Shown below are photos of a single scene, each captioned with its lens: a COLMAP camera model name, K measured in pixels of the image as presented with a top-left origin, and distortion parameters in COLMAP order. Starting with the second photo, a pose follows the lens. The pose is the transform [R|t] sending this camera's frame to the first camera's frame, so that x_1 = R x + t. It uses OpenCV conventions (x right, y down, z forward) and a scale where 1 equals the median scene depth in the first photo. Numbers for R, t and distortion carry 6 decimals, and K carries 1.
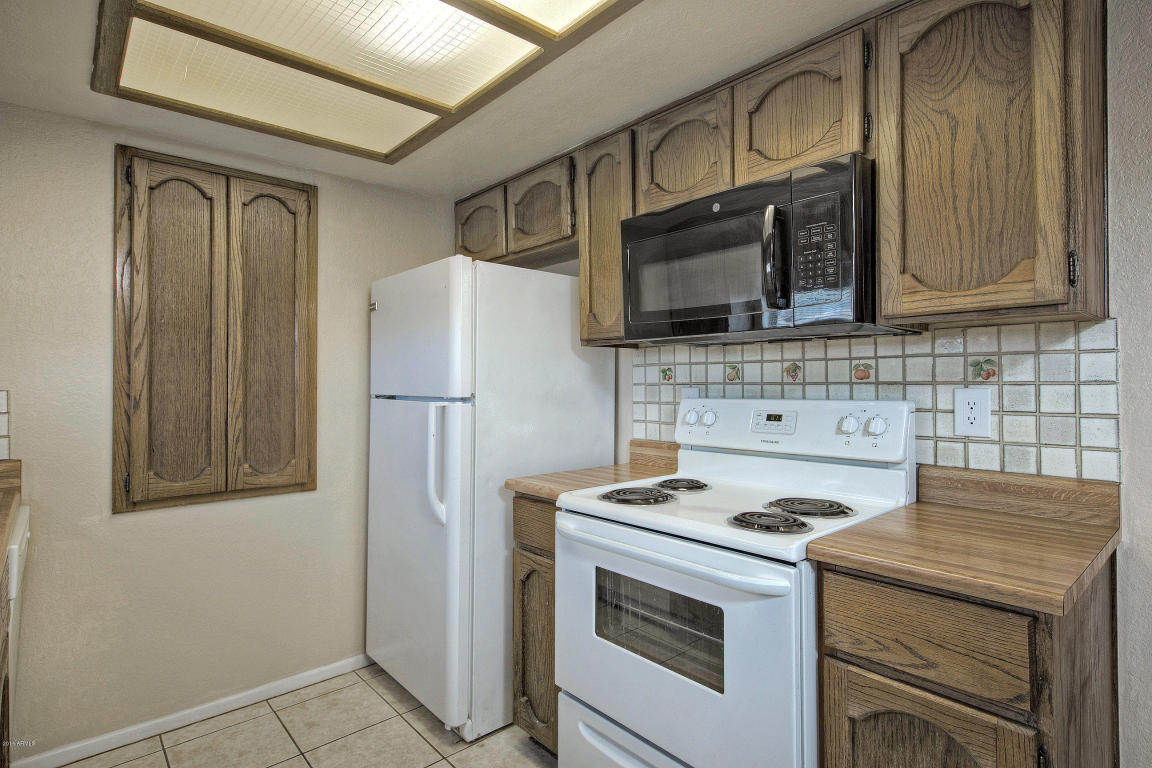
lens RADIAL K [[576.8, 0, 578.2], [0, 576.8, 374.4], [0, 0, 1]] dist [0.003654, 0.000188]
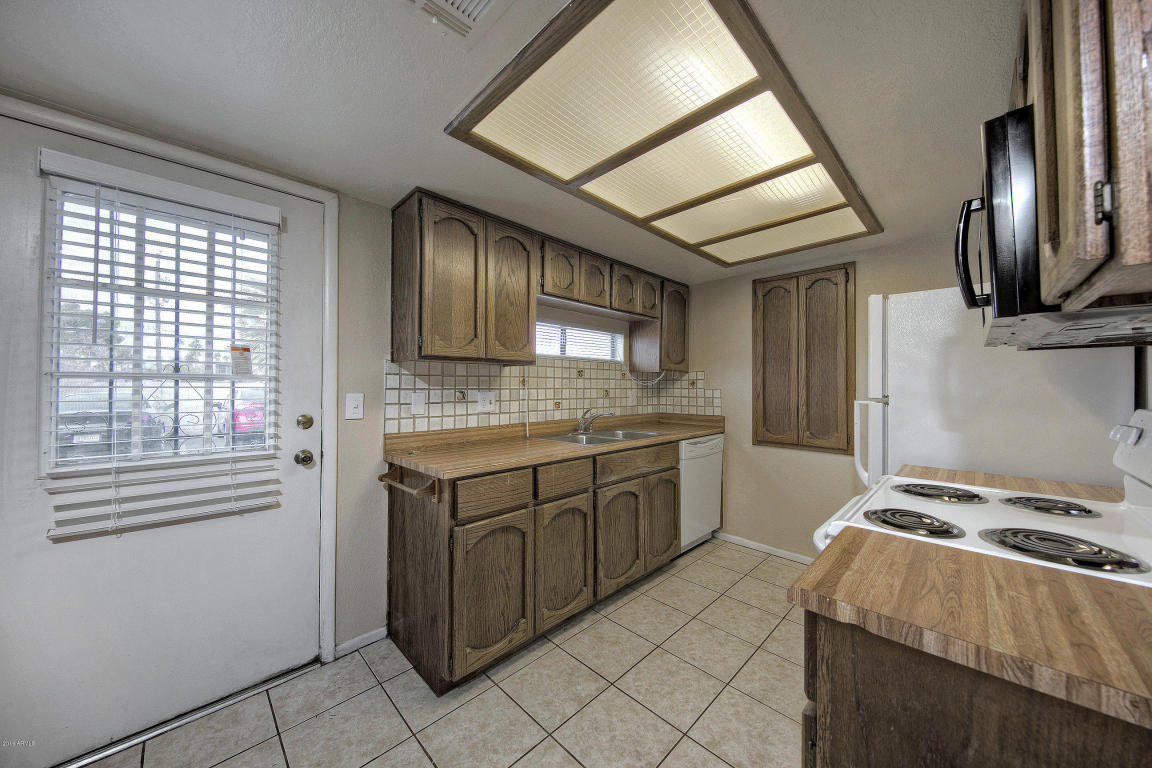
lens RADIAL K [[395.6, 0, 577.3], [0, 395.6, 385.1], [0, 0, 1]] dist [0.001318, -0.000008]
pose [[0.054941, -0.002474, -0.998487, 0.636381], [0.009832, 0.999950, -0.001937, 0.004449], [0.998441, -0.009711, 0.054962, 0.211234]]
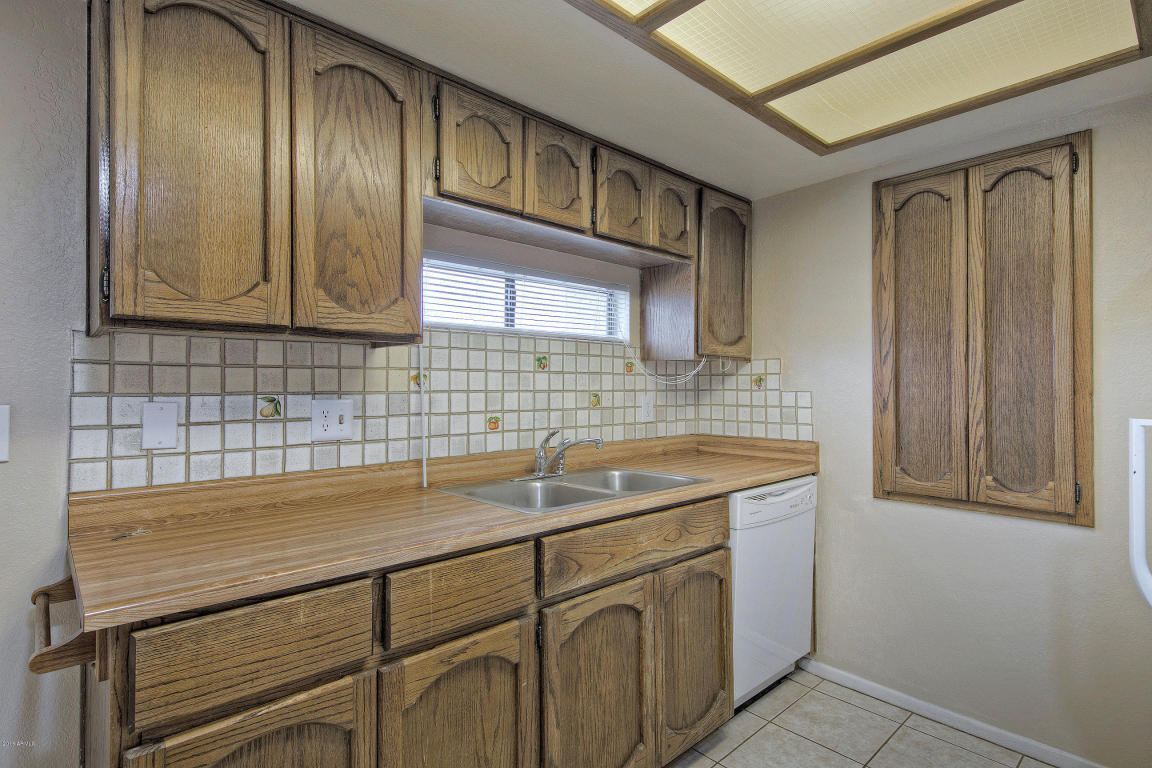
lens RADIAL K [[576.8, 0, 576.3], [0, 576.8, 383.8], [0, 0, 1]] dist [0.003654, 0.000188]
pose [[0.020957, -0.003071, -0.999776, 0.326053], [0.012552, 0.999917, -0.002808, 0.004052], [0.999702, -0.012490, 0.020994, 0.337118]]
